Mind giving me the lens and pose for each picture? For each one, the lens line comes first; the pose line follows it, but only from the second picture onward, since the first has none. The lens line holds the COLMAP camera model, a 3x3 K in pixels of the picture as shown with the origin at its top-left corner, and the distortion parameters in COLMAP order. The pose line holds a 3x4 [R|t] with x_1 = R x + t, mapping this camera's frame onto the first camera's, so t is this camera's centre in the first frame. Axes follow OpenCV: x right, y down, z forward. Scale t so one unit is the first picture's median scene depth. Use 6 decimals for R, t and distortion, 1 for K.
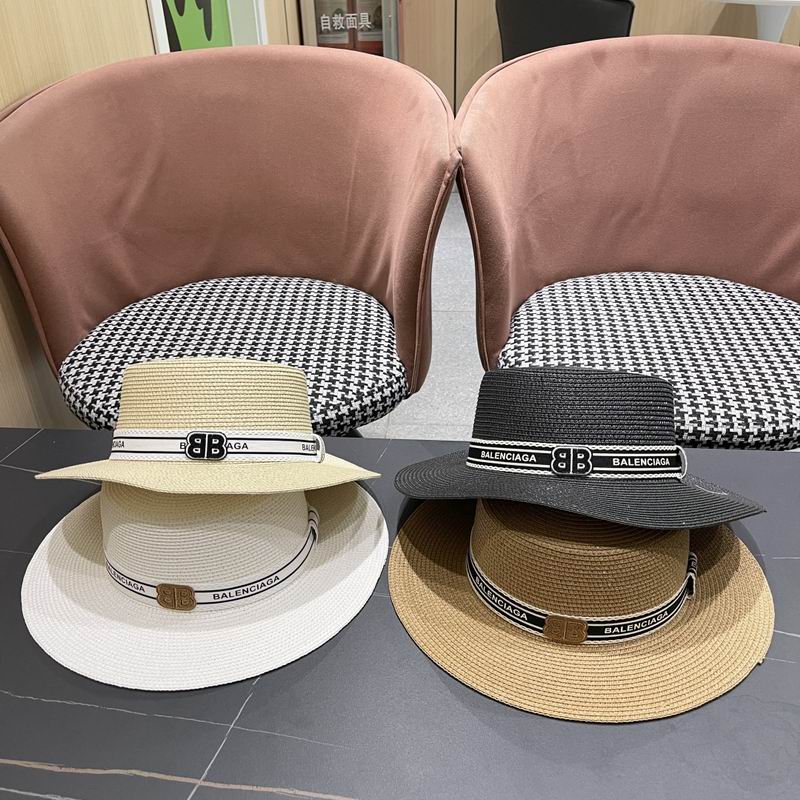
lens RADIAL K [[834.5, 0, 379.1], [0, 834.5, 403.8], [0, 0, 1]] dist [0.019523, 0.000000]
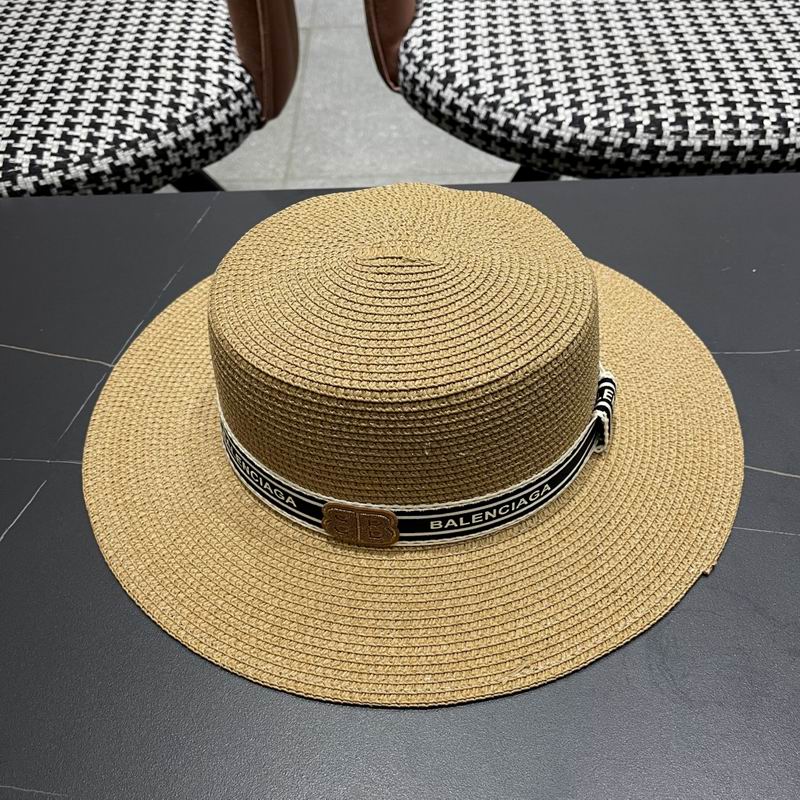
lens RADIAL K [[834.5, 0, 403.5], [0, 834.5, 404.7], [0, 0, 1]] dist [0.019523, 0.000000]
pose [[0.995225, -0.076695, 0.060370, 0.092817], [0.057225, 0.959552, 0.275653, 0.028487], [-0.079069, -0.270882, 0.959360, 0.333311]]
